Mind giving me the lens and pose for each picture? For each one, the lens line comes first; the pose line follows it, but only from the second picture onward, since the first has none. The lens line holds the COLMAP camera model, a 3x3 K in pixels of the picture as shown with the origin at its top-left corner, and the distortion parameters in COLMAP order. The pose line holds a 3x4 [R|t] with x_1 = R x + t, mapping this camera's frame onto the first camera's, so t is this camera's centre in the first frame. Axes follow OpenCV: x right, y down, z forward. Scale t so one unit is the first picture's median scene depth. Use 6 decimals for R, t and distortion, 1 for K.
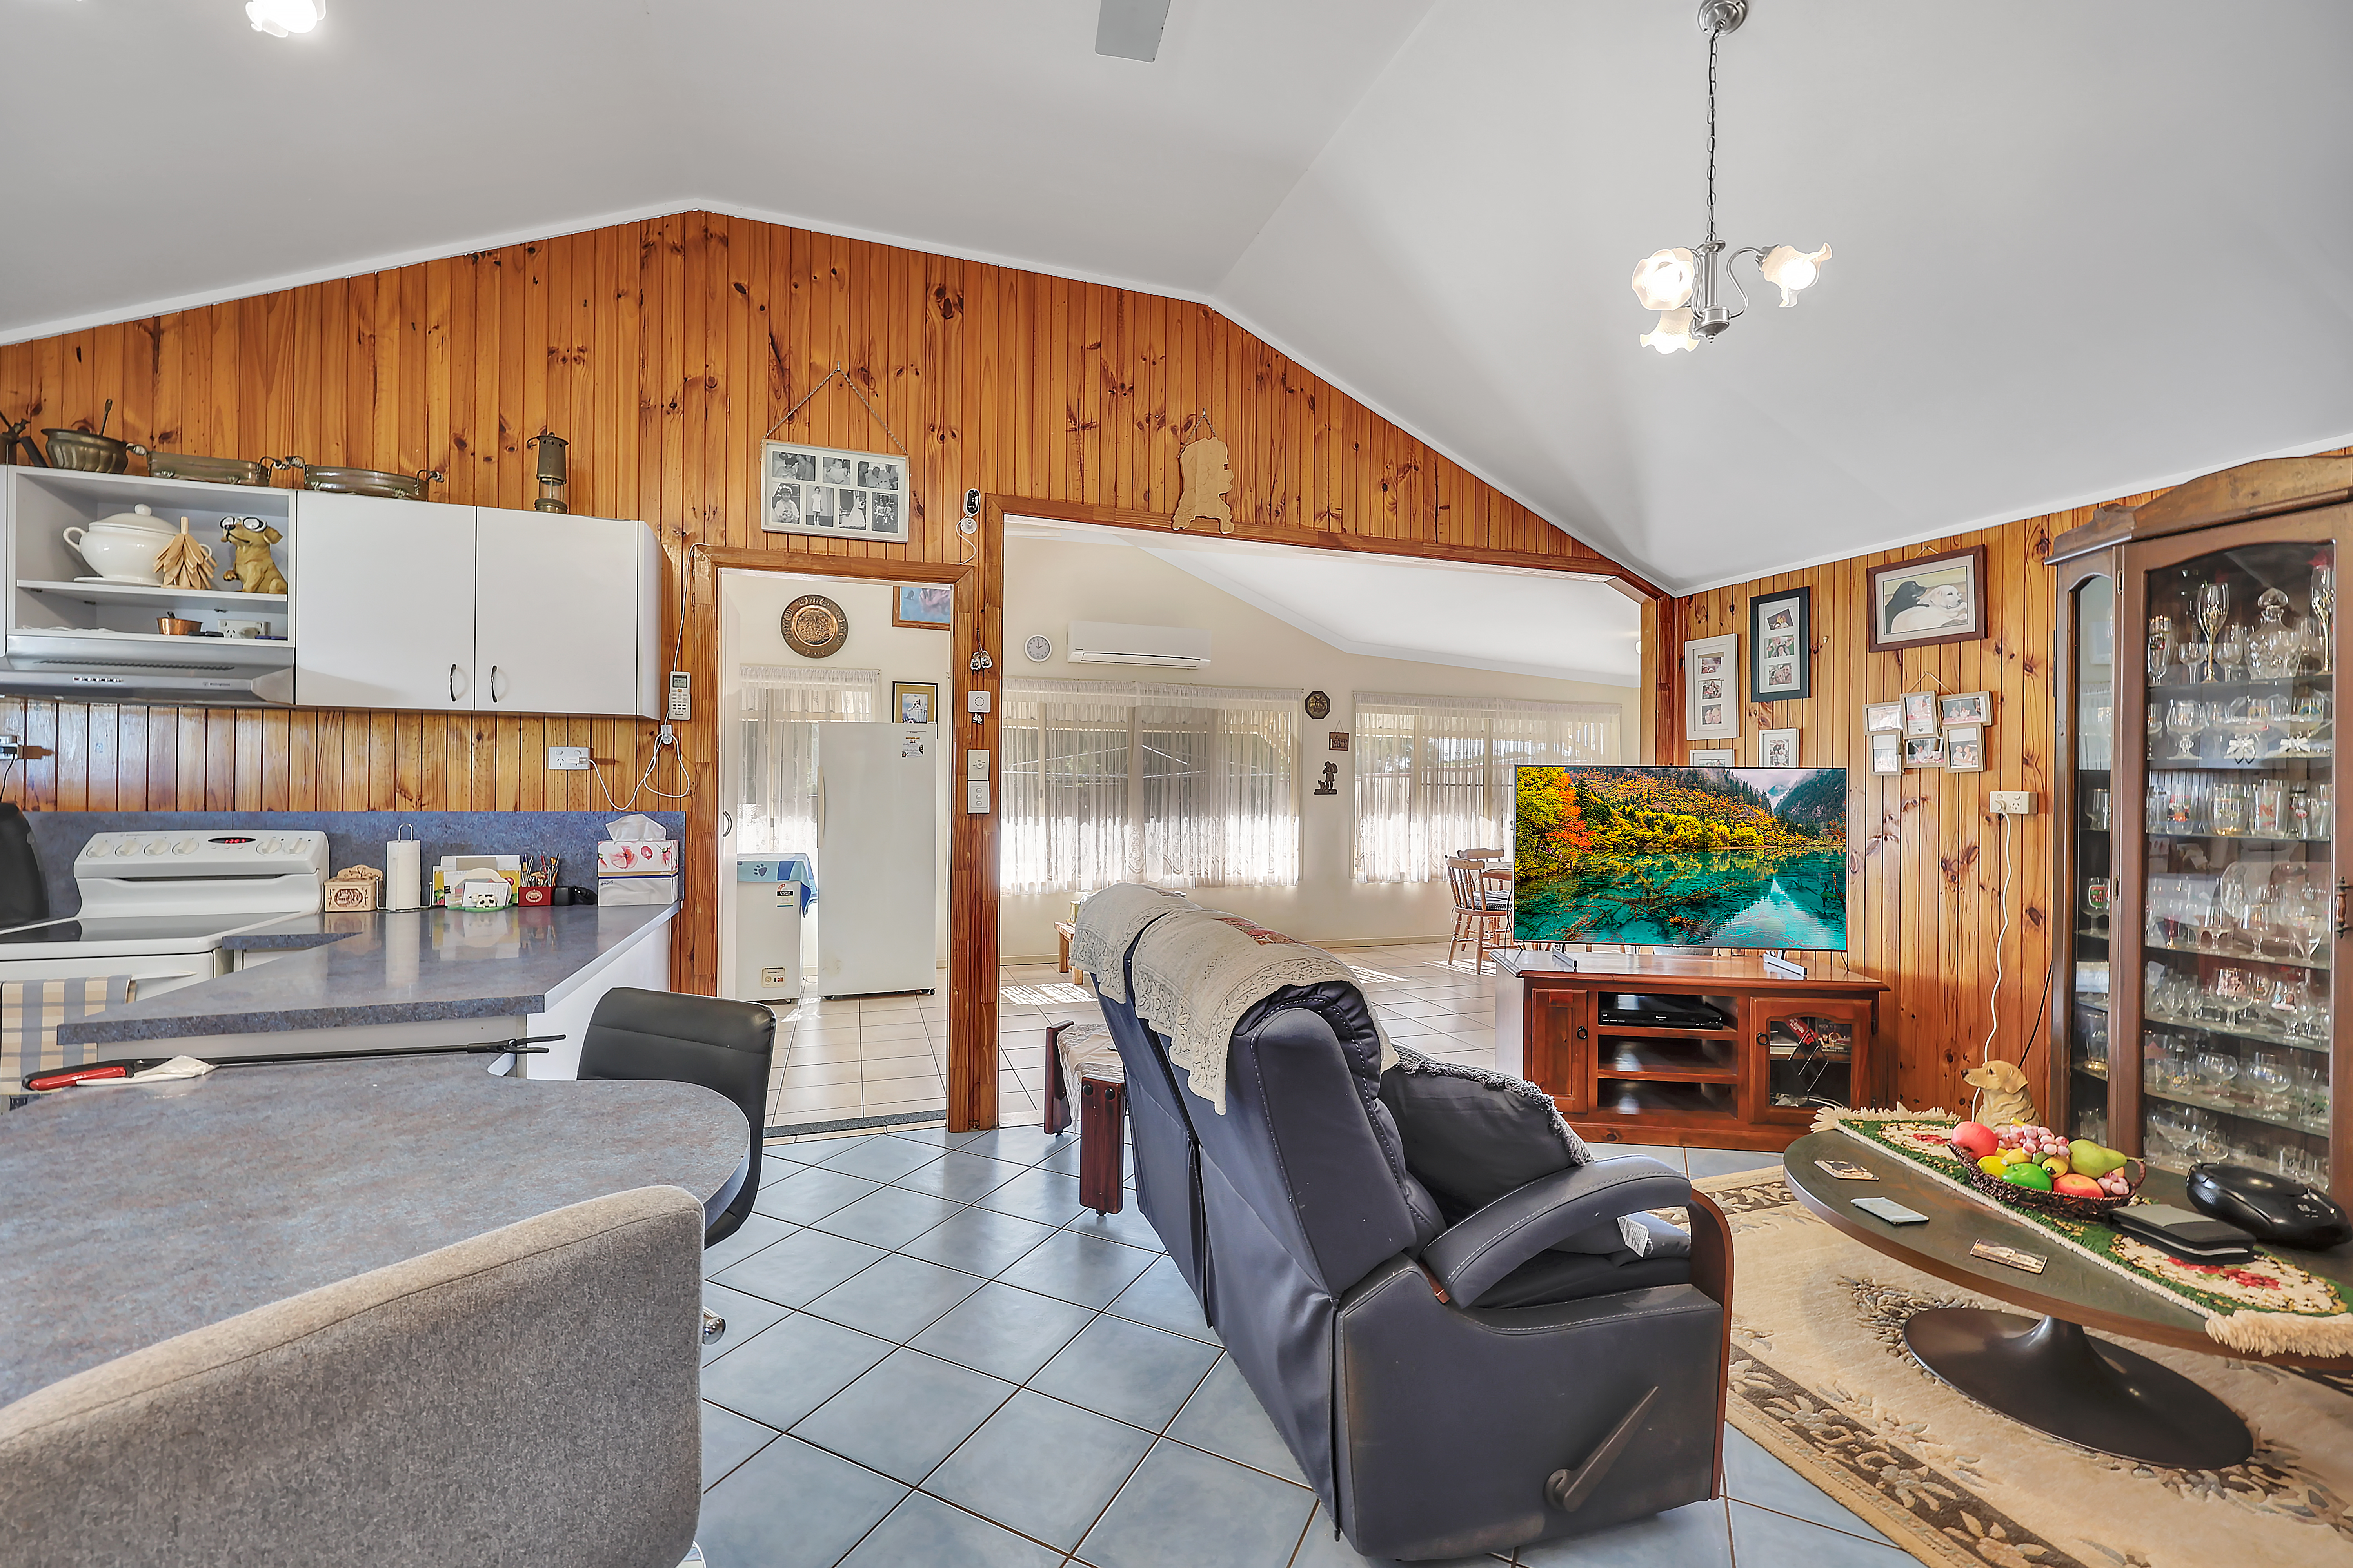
lens RADIAL K [[951.4, 0, 1175.9], [0, 951.4, 783.8], [0, 0, 1]] dist [-0.000209, -0.000116]
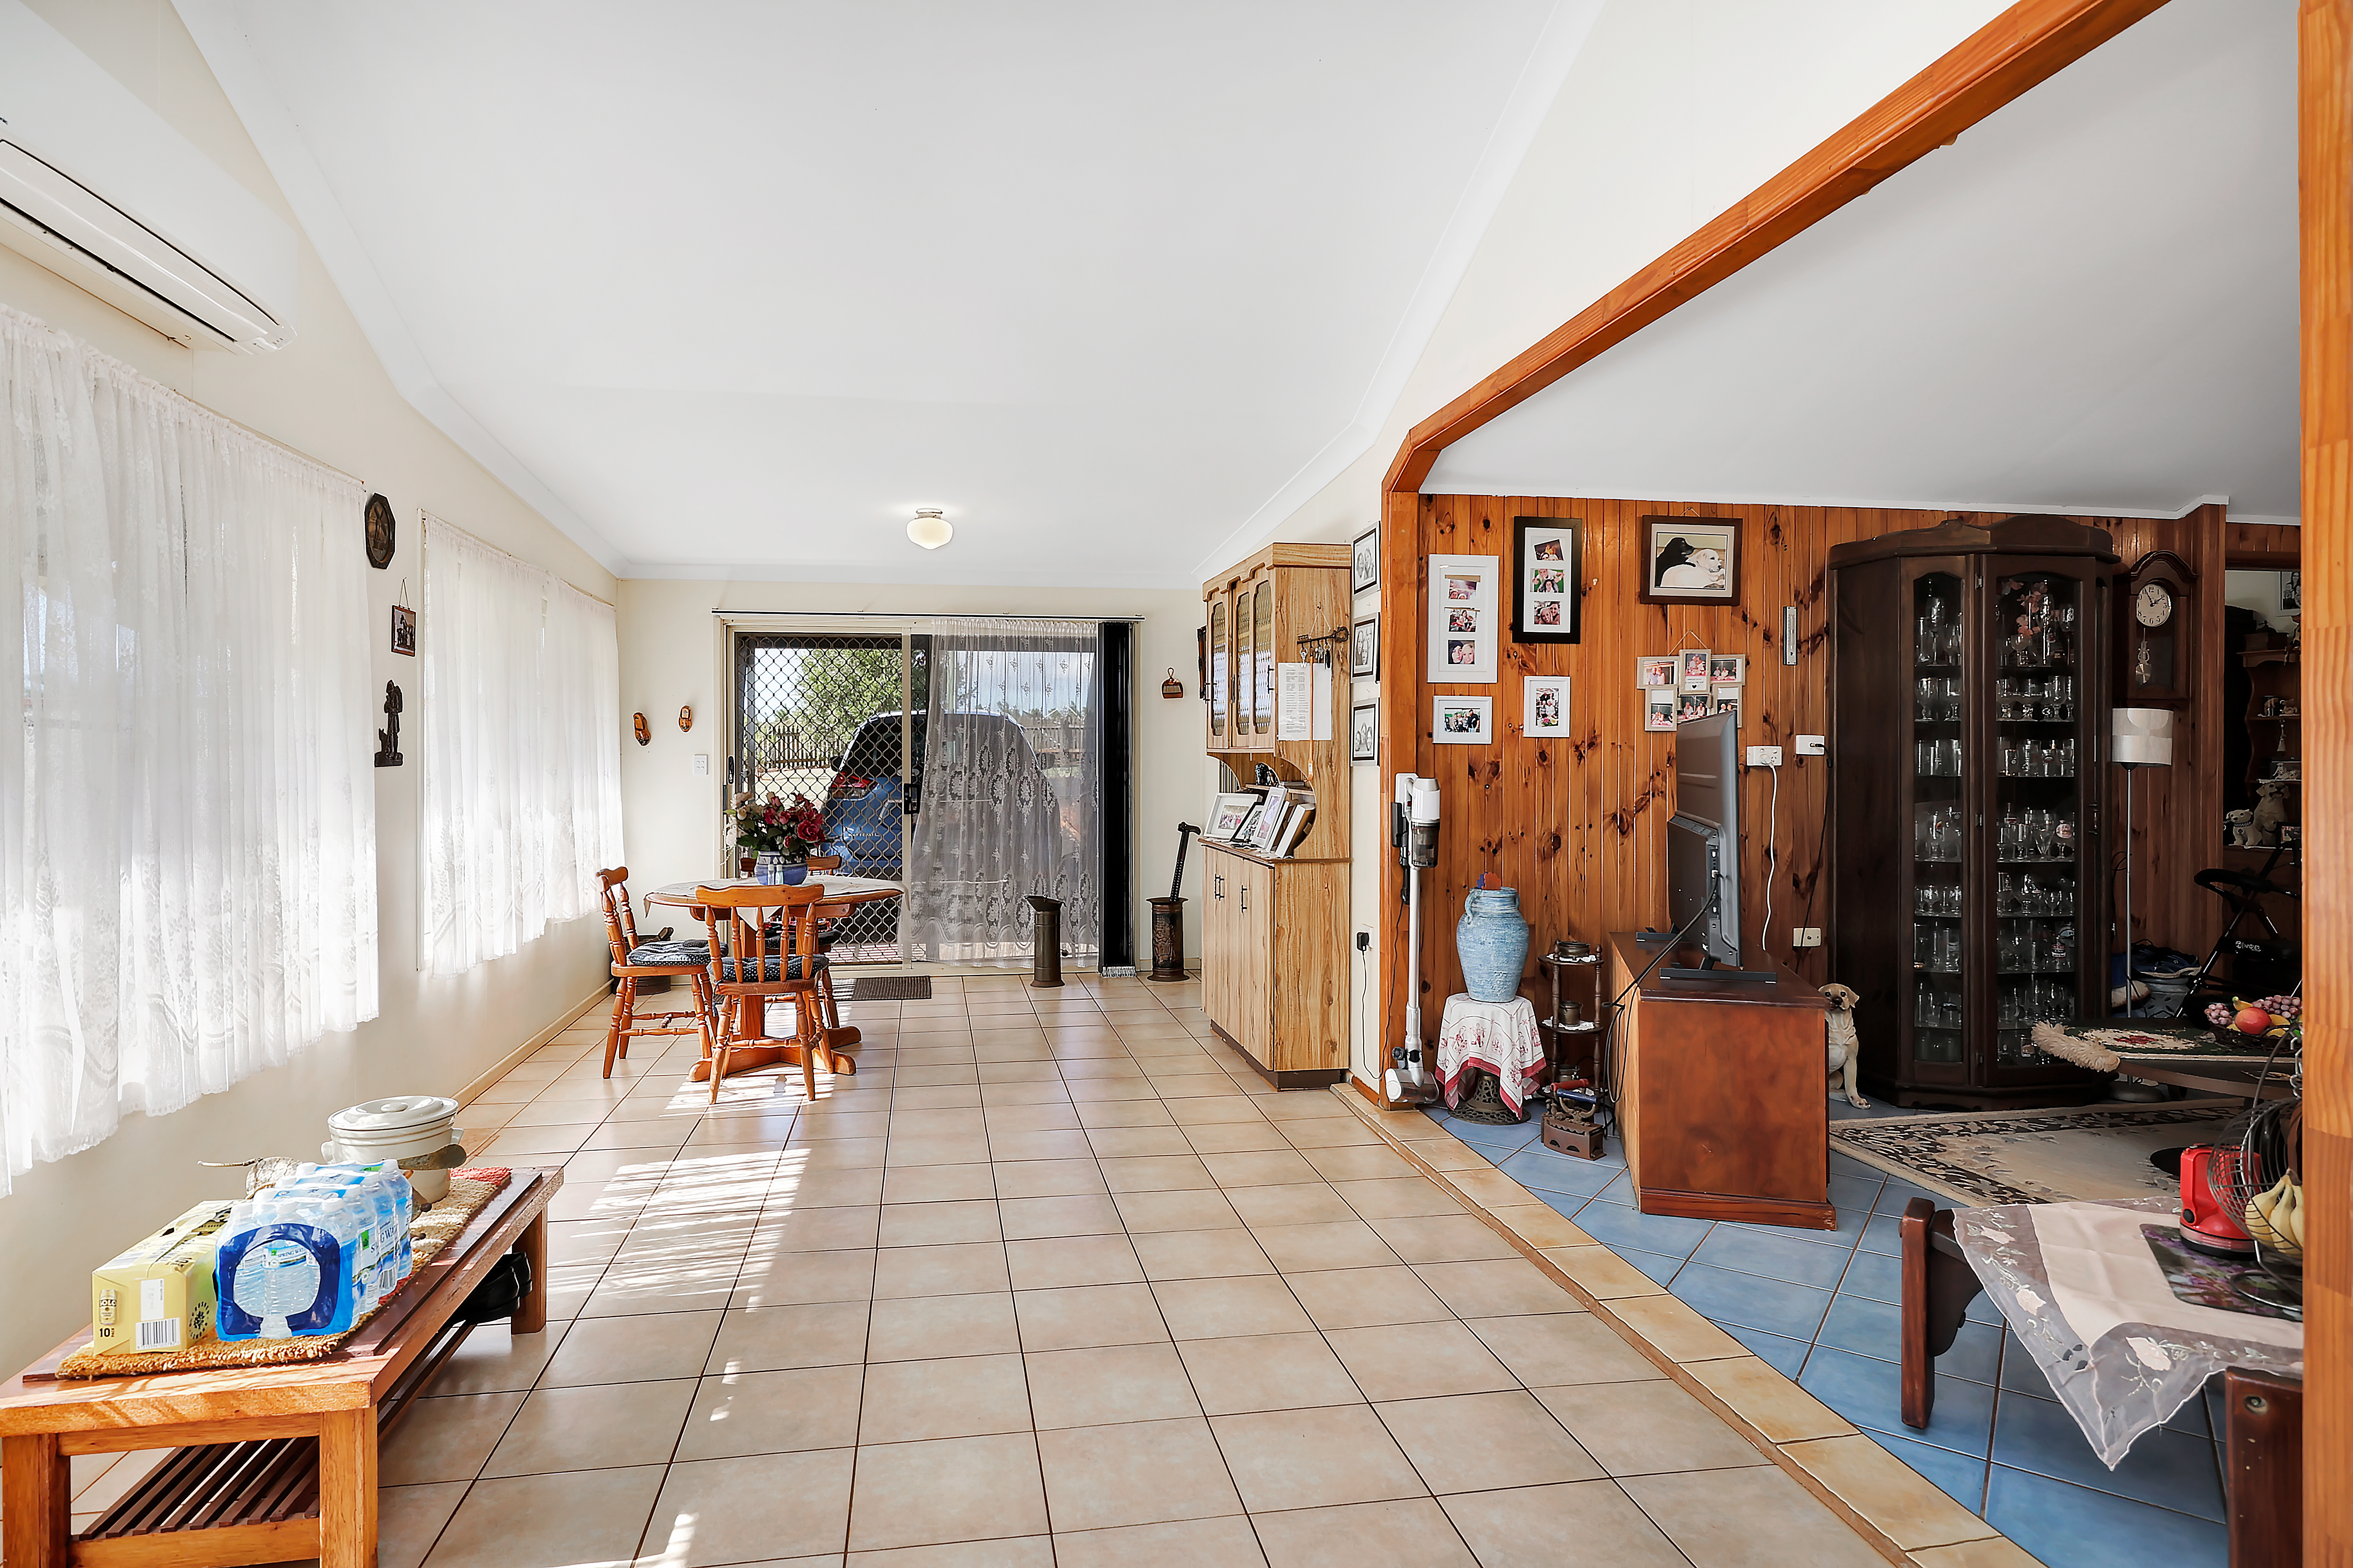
lens RADIAL K [[1287.8, 0, 1131.6], [0, 1287.8, 756.9], [0, 0, 1]] dist [0.000496, -0.001728]
pose [[0.170397, -0.011703, 0.985306, -0.739065], [0.000469, 0.999930, 0.011796, 0.002979], [-0.985375, -0.001548, 0.170391, 1.468468]]
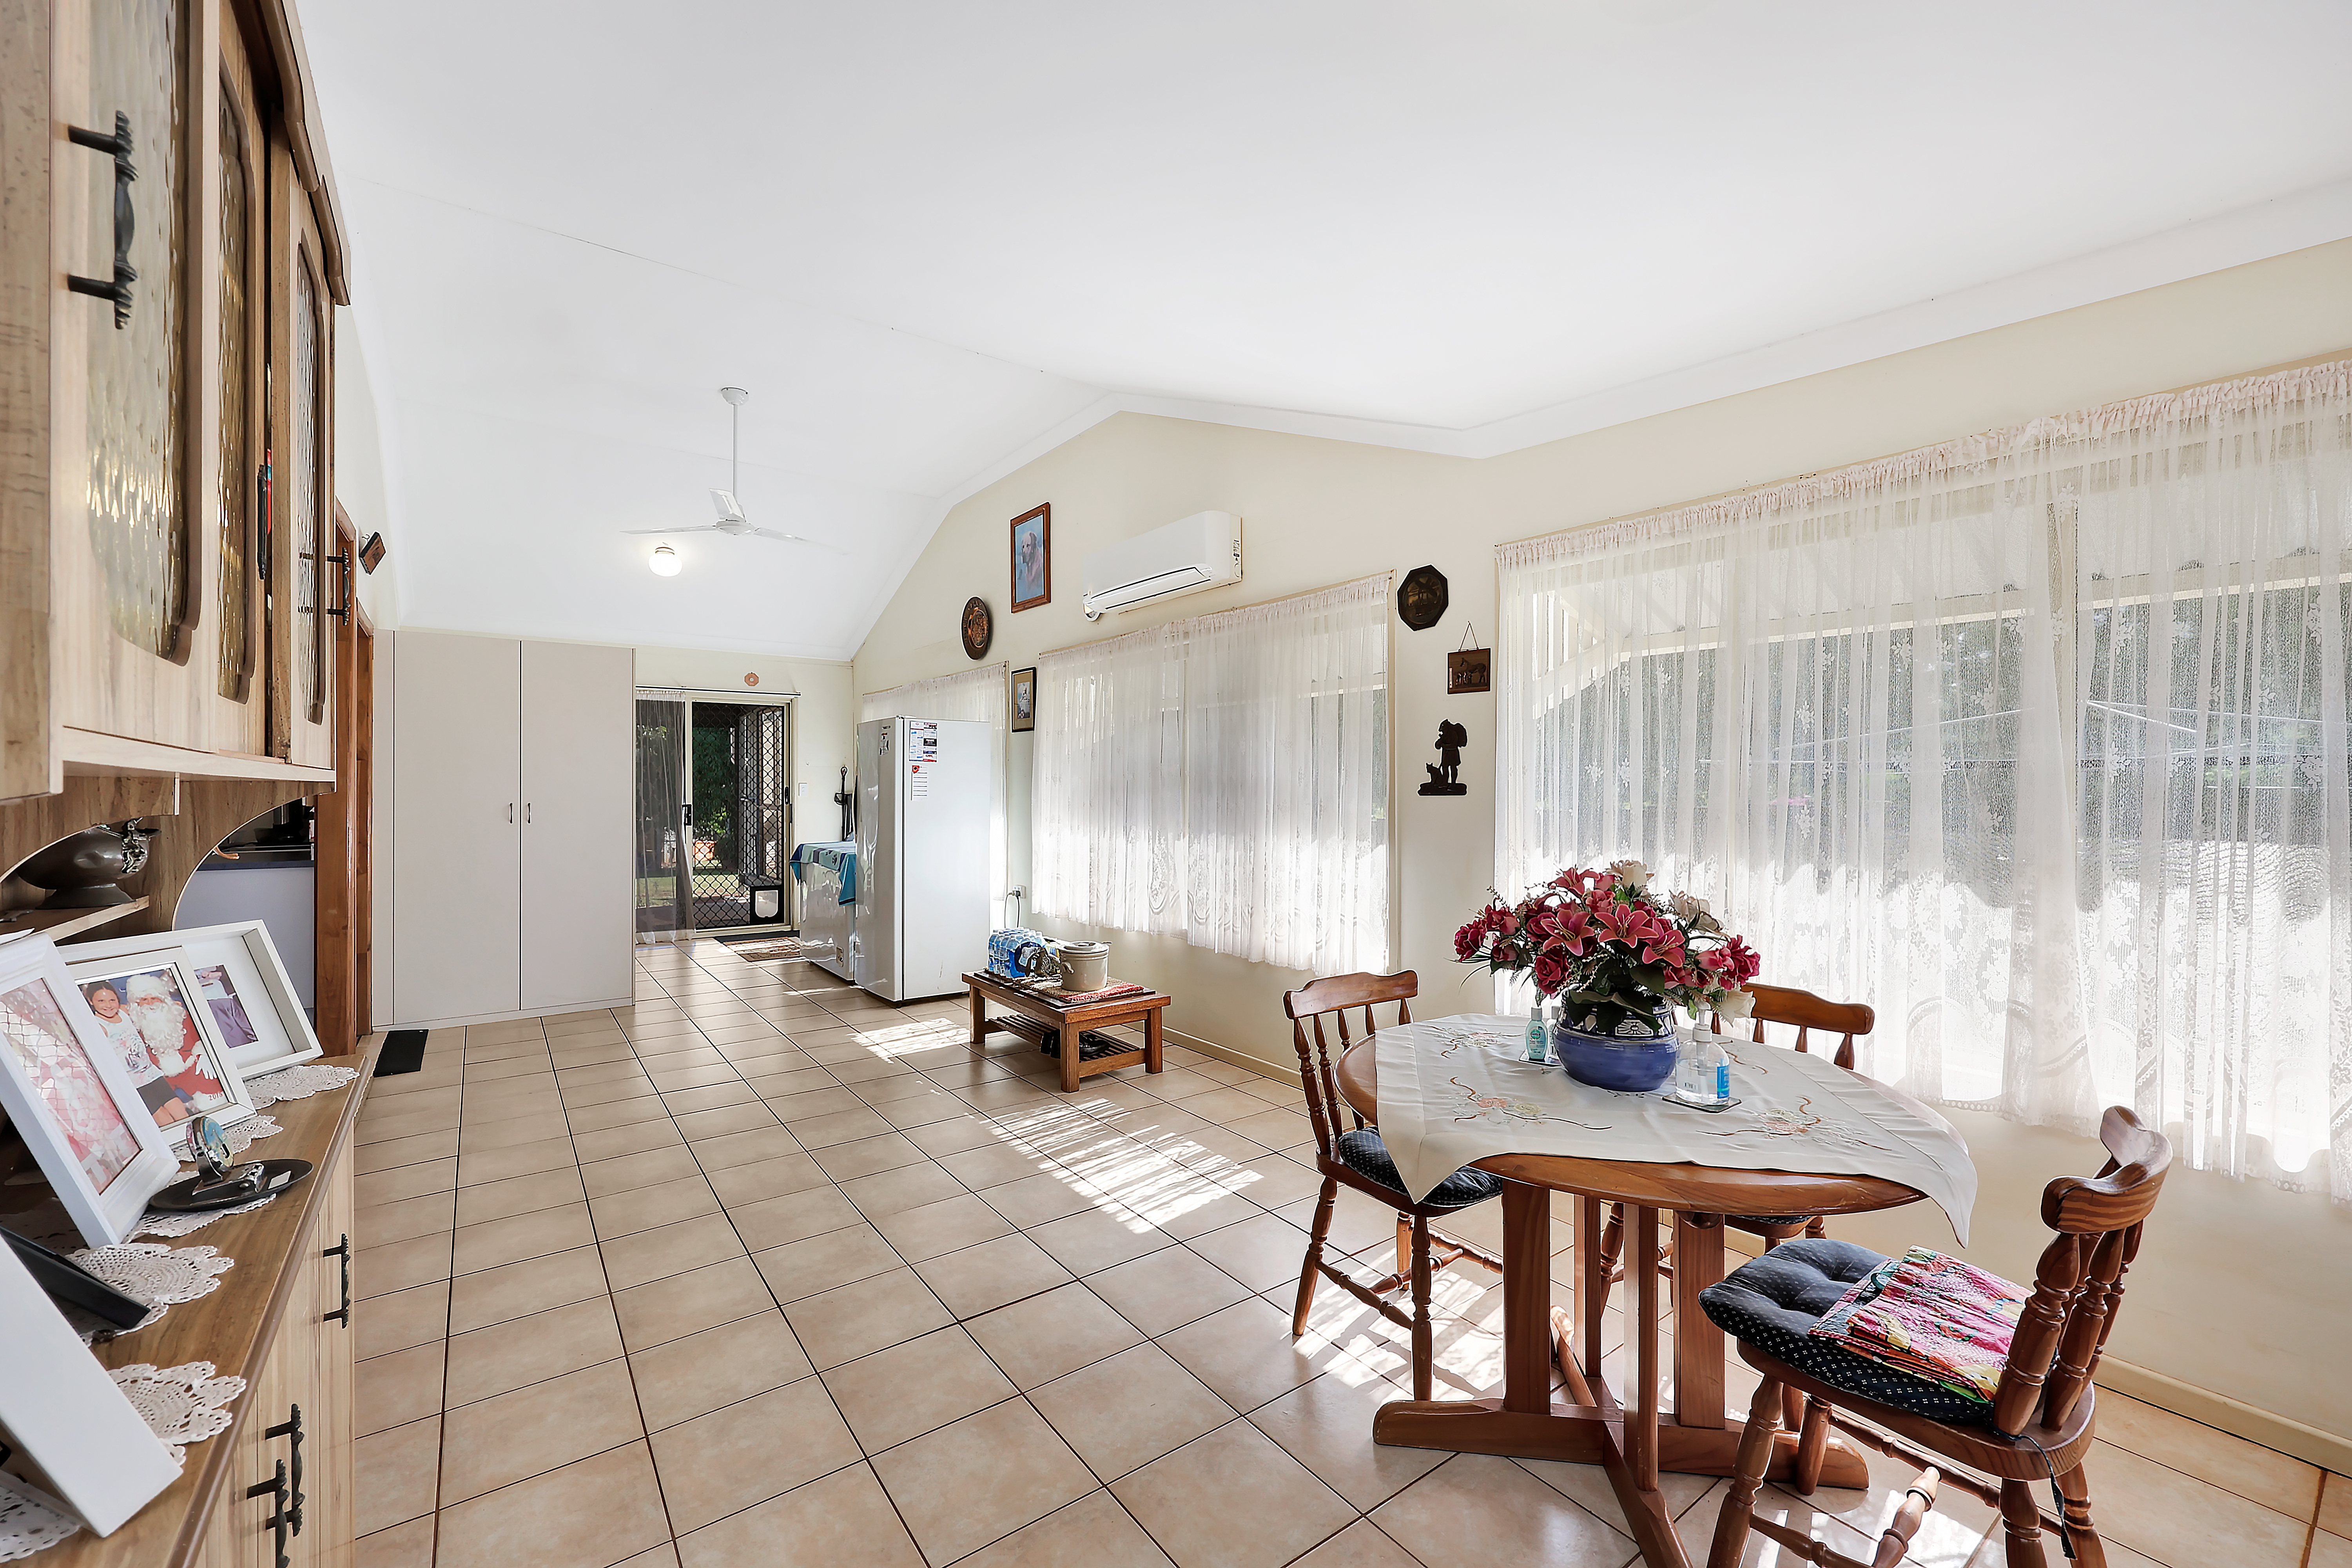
lens RADIAL K [[951.1, 0, 1181.2], [0, 951.1, 786.9], [0, 0, 1]] dist [-0.000209, -0.000116]
pose [[0.300814, -0.004704, -0.953671, 1.304057], [0.006968, 0.999972, -0.002734, 0.018696], [0.953657, -0.005823, 0.300838, 1.798605]]
